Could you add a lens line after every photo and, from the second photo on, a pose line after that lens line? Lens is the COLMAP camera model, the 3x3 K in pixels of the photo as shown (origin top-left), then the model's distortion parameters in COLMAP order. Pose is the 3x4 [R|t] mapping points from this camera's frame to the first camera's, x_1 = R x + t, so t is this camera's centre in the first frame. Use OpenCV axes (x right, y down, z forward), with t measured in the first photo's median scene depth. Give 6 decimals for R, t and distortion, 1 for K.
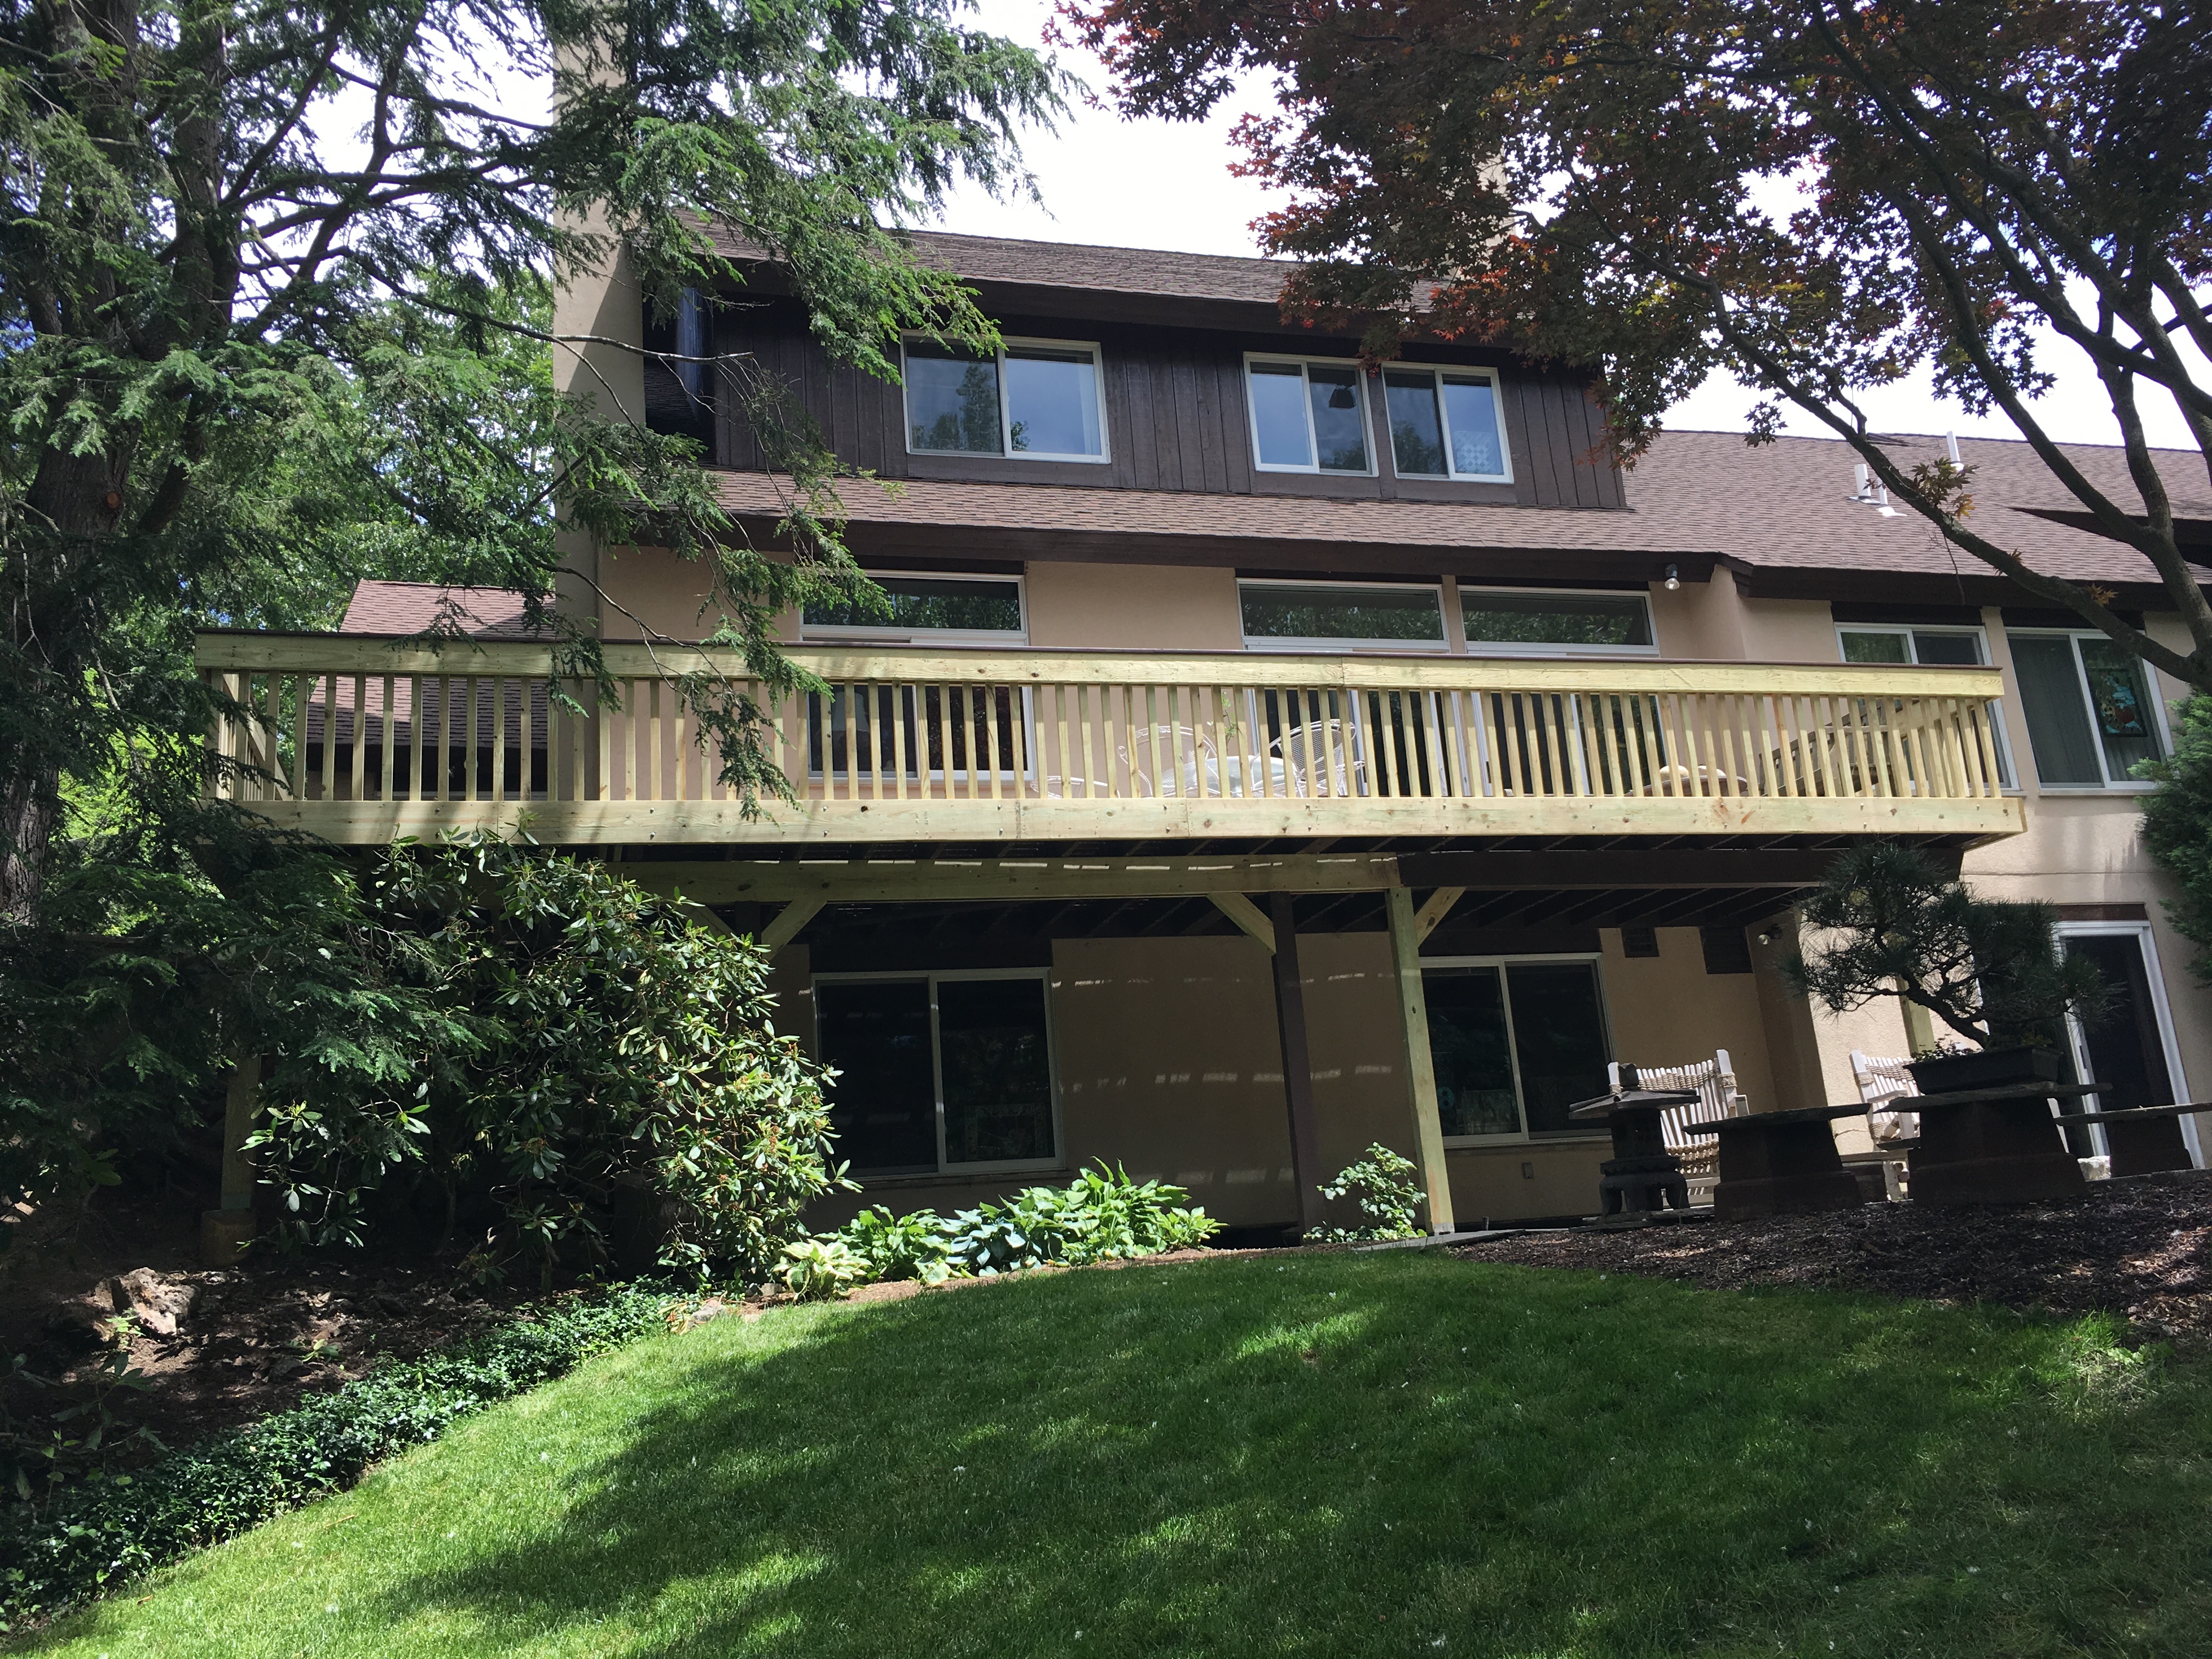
lens RADIAL K [[1882.2, 0, 1099.7], [0, 1882.2, 805.0], [0, 0, 1]] dist [0.070379, -0.059830]
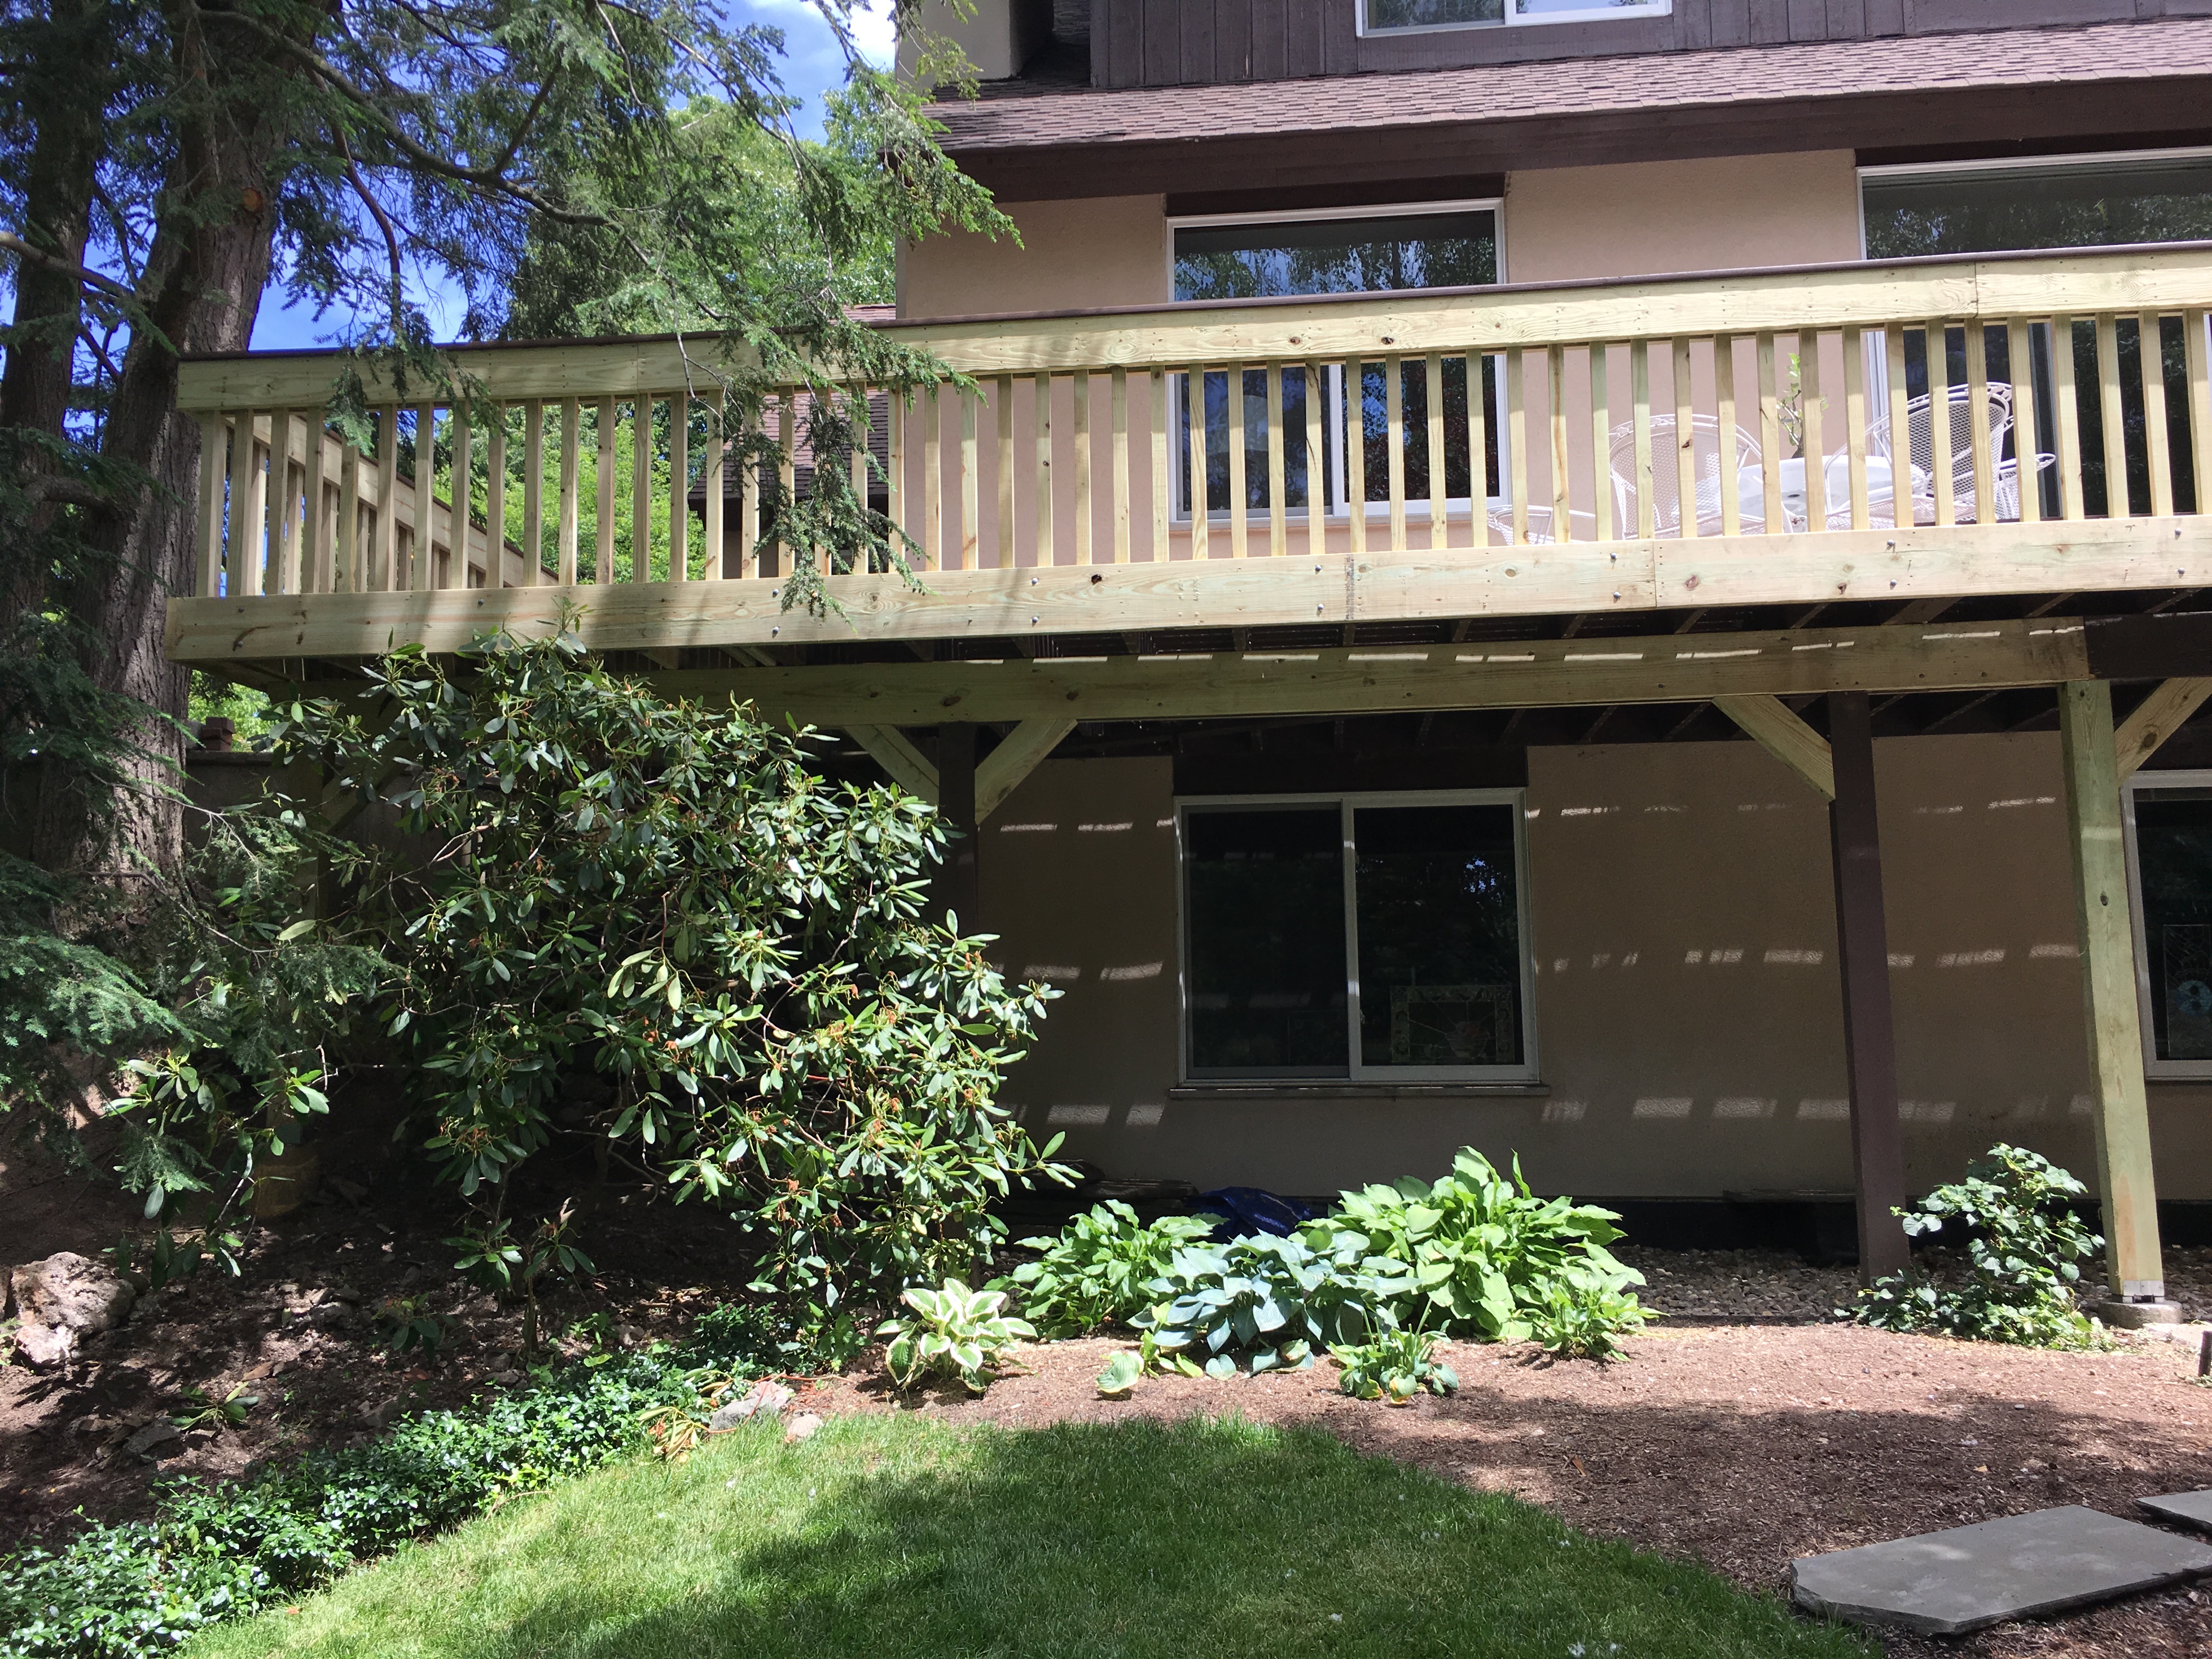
lens RADIAL K [[1882.2, 0, 1099.7], [0, 1882.2, 805.0], [0, 0, 1]] dist [0.070379, -0.059830]
pose [[0.929019, 0.016034, -0.369685, 0.104289], [0.037454, 0.989855, 0.137054, -0.008966], [0.368132, -0.141172, 0.918993, 0.393099]]
